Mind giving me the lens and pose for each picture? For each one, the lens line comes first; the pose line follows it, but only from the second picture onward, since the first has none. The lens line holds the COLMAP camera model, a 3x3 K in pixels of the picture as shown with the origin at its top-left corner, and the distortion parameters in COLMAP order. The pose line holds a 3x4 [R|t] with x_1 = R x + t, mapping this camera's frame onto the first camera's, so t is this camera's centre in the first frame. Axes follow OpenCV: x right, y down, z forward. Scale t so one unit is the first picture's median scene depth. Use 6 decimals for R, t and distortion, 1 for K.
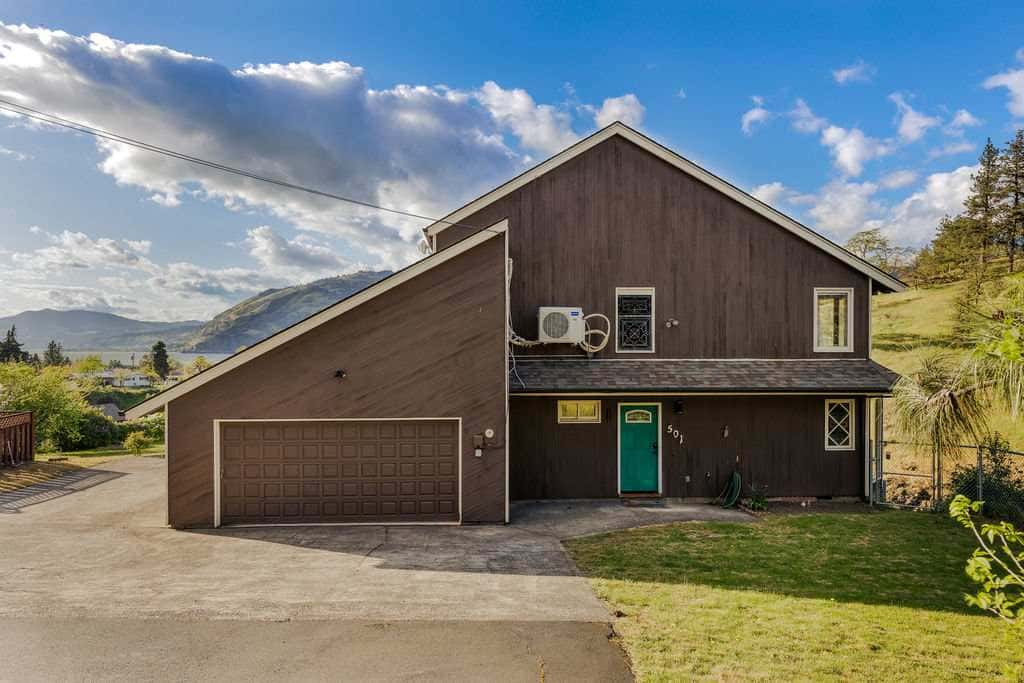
lens RADIAL K [[653.0, 0, 510.3], [0, 653.0, 343.2], [0, 0, 1]] dist [0.004829, 0.000064]
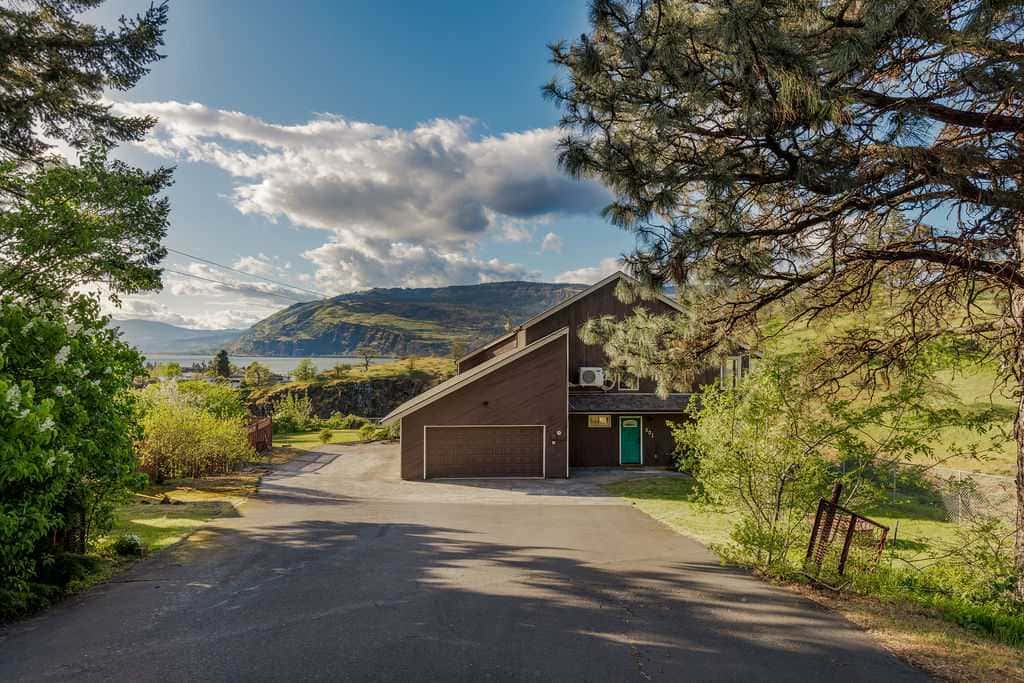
lens RADIAL K [[566.5, 0, 509.5], [0, 566.5, 338.0], [0, 0, 1]] dist [-0.002321, -0.000244]
pose [[0.999568, 0.007929, 0.028311, -0.208167], [-0.007531, 0.999872, -0.014120, -0.113991], [-0.028419, 0.013901, 0.999499, -0.657186]]
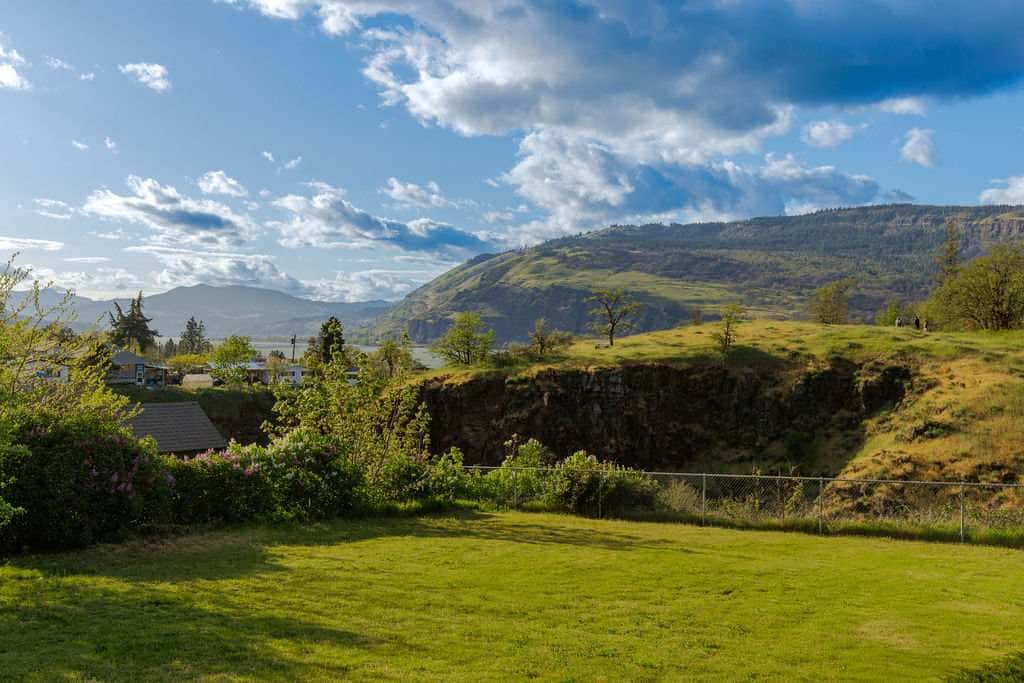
lens RADIAL K [[924.9, 0, 512.0], [0, 924.9, 342.0], [0, 0, 1]] dist [0.023800, 0.007248]
pose [[0.953152, 0.015367, -0.302102, -0.764347], [-0.016794, 0.999857, -0.002128, 0.156240], [0.302026, 0.007102, 0.953273, 1.521540]]
